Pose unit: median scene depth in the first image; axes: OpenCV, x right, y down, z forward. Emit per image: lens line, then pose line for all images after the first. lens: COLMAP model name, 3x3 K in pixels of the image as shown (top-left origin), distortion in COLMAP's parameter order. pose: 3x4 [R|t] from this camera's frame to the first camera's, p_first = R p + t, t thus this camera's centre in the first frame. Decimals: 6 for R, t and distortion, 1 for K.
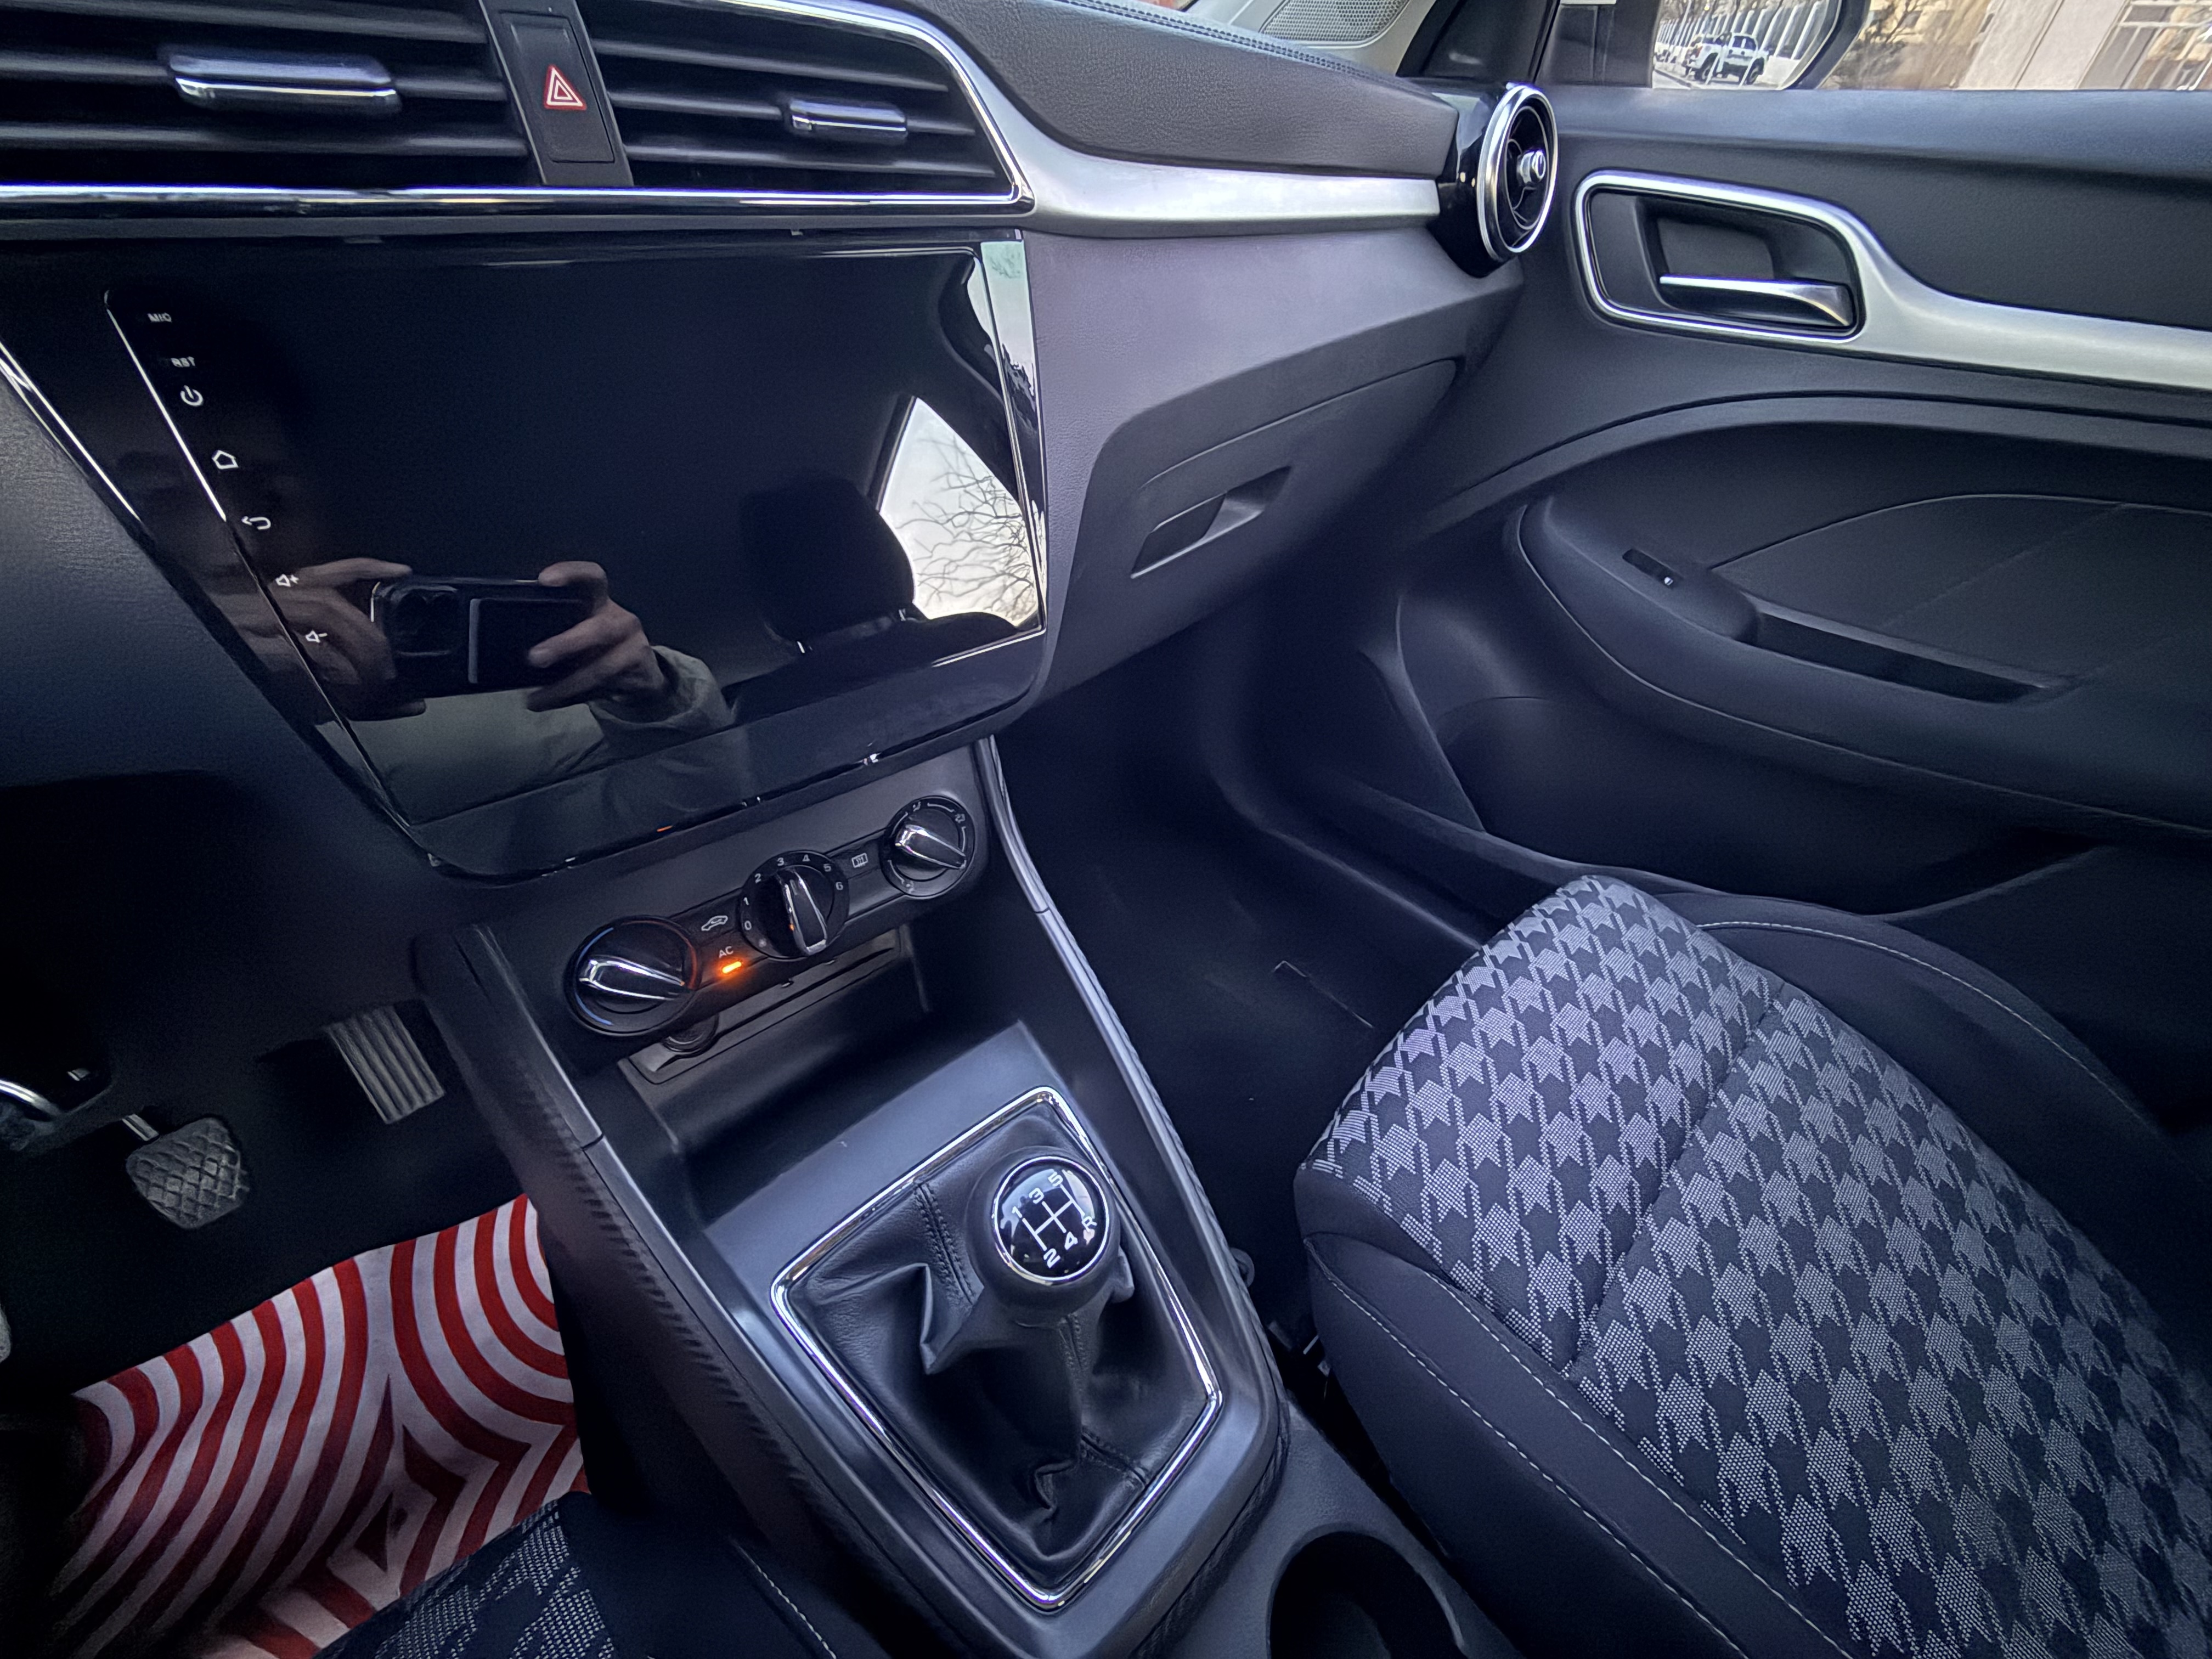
lens RADIAL K [[874.4, 0, 1115.7], [0, 874.4, 840.5], [0, 0, 1]] dist [0.011263, 0.000051]
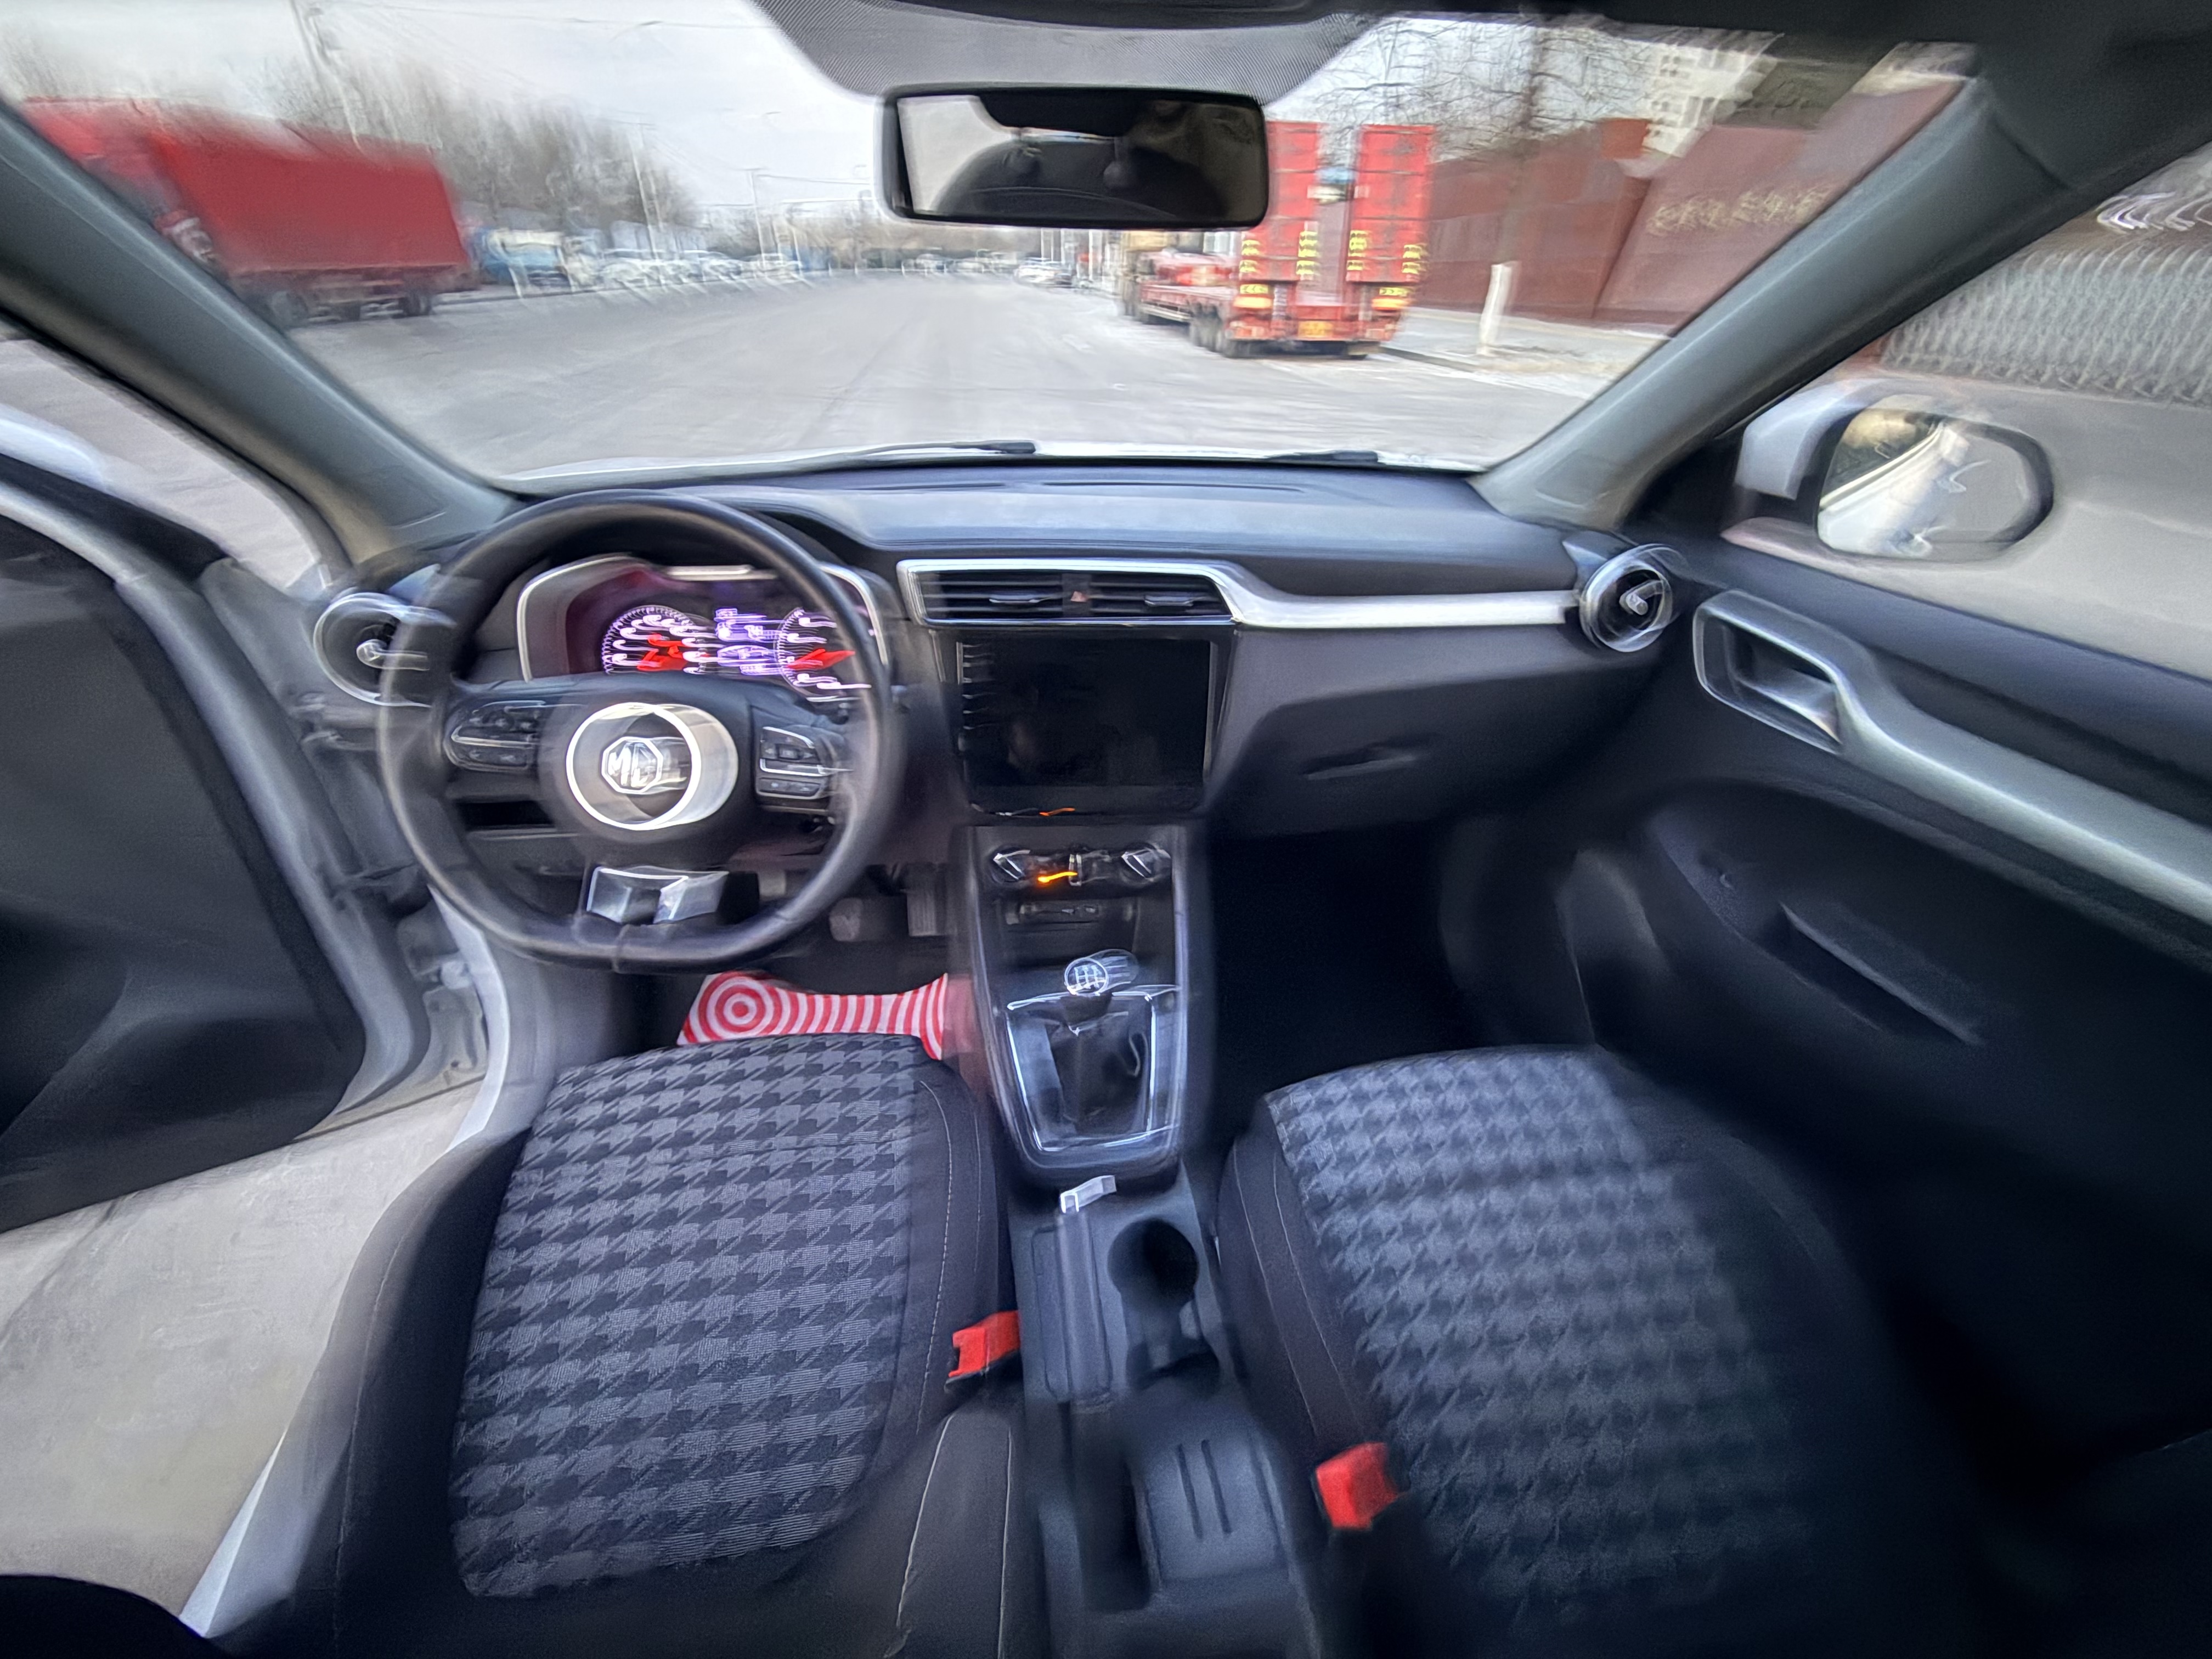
lens RADIAL K [[874.4, 0, 1115.7], [0, 874.4, 840.5], [0, 0, 1]] dist [0.011263, 0.000051]
pose [[0.811070, 0.301546, -0.501233, 0.591576], [-0.352408, 0.935819, -0.007252, -0.023164], [0.466877, 0.182521, 0.865282, -0.672659]]
